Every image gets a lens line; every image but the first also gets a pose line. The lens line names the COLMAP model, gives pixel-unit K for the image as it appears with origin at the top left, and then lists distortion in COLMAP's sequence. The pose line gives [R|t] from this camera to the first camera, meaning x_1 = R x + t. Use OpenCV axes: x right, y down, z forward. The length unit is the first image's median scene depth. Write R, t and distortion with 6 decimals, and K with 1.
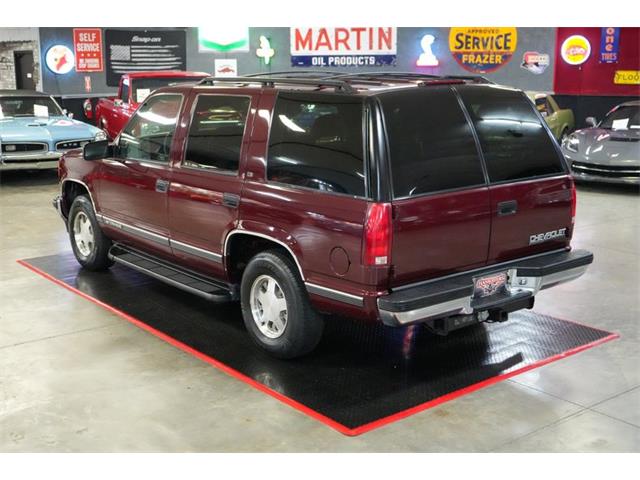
lens RADIAL K [[792.8, 0, 297.2], [0, 792.8, 241.2], [0, 0, 1]] dist [-0.004724, -0.005908]
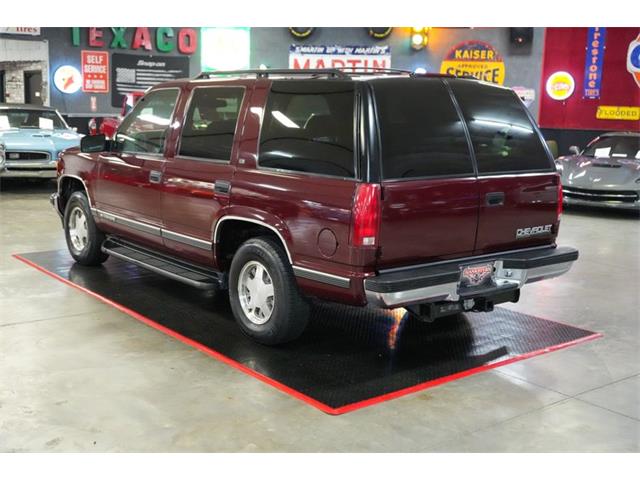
lens RADIAL K [[755.9, 0, 298.2], [0, 755.9, 240.9], [0, 0, 1]] dist [0.000822, 0.010379]
pose [[0.999483, 0.030830, 0.009095, 0.006122], [-0.030438, 0.998717, -0.040464, 0.049532], [-0.010331, 0.040167, 0.999140, 0.035604]]
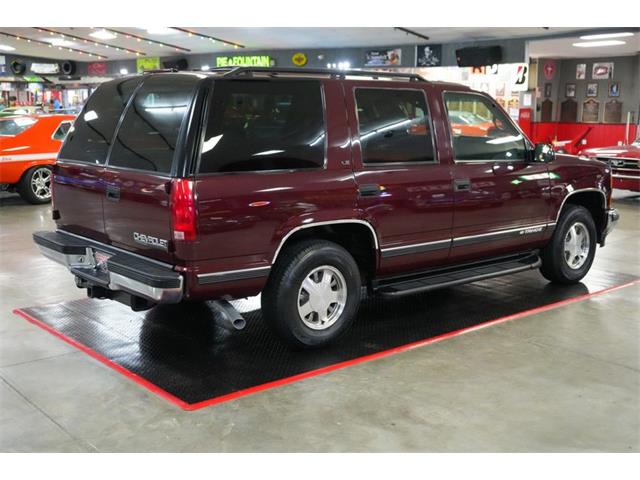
lens RADIAL K [[771.5, 0, 298.4], [0, 771.5, 245.1], [0, 0, 1]] dist [-0.003145, 0.027366]
pose [[0.043860, 0.187758, -0.981236, 1.066899], [-0.225124, 0.958777, 0.173397, -0.171916], [0.973342, 0.213294, 0.084321, 0.995450]]
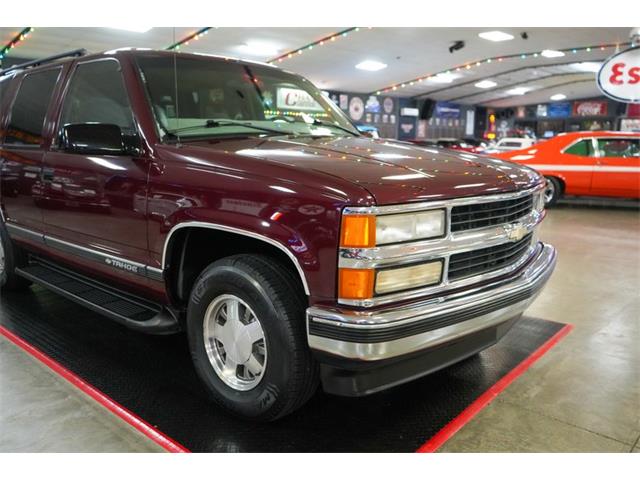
lens RADIAL K [[508.5, 0, 308.4], [0, 508.5, 238.8], [0, 0, 1]] dist [-0.005231, -0.001667]
pose [[-0.980922, 0.044669, -0.189199, -0.075446], [-0.034463, 0.917870, 0.395381, -0.284441], [0.191321, 0.394359, -0.898820, 1.840215]]
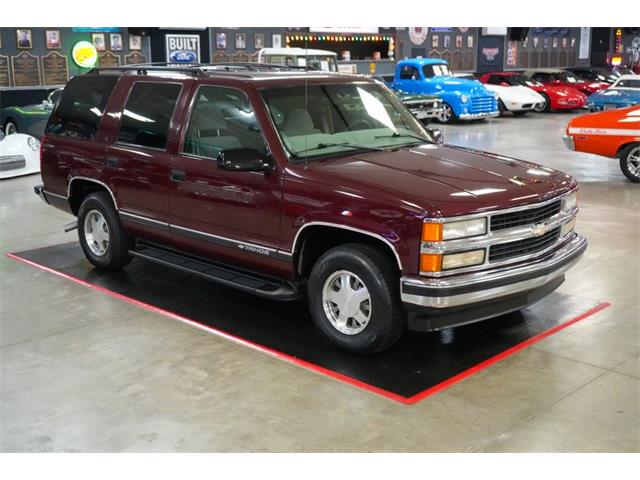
lens RADIAL K [[771.5, 0, 298.4], [0, 771.5, 245.1], [0, 0, 1]] dist [-0.003145, 0.027366]
pose [[-0.989872, 0.047545, -0.133761, 0.077493], [-0.016495, 0.897342, 0.441027, -0.500362], [0.140999, 0.438767, -0.887470, 2.252059]]
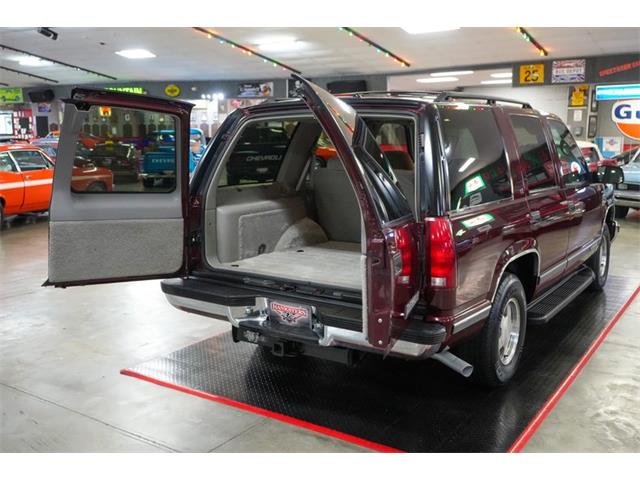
lens RADIAL K [[657.2, 0, 300.1], [0, 657.2, 239.2], [0, 0, 1]] dist [-0.003639, -0.004171]
pose [[0.309537, 0.162479, -0.936903, 0.812420], [-0.208831, 0.972854, 0.099719, -0.092615], [0.927673, 0.164787, 0.335065, 0.640048]]
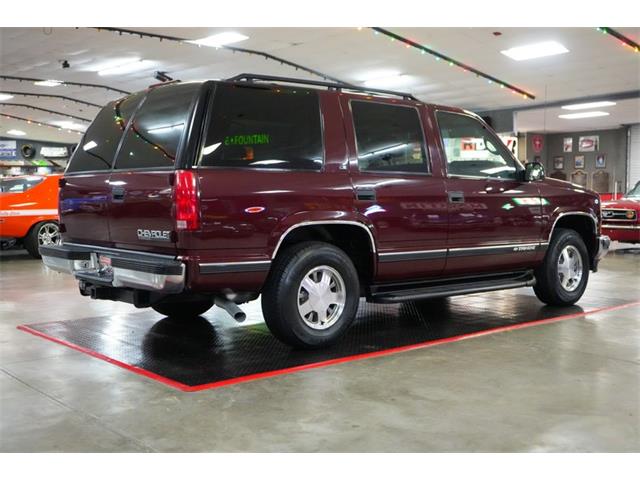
lens RADIAL K [[755.9, 0, 298.2], [0, 755.9, 240.9], [0, 0, 1]] dist [0.000822, 0.010379]
pose [[0.045042, 0.070883, -0.996467, 1.084721], [-0.218426, 0.974043, 0.059415, -0.079885], [0.974813, 0.214978, 0.059355, 1.015845]]
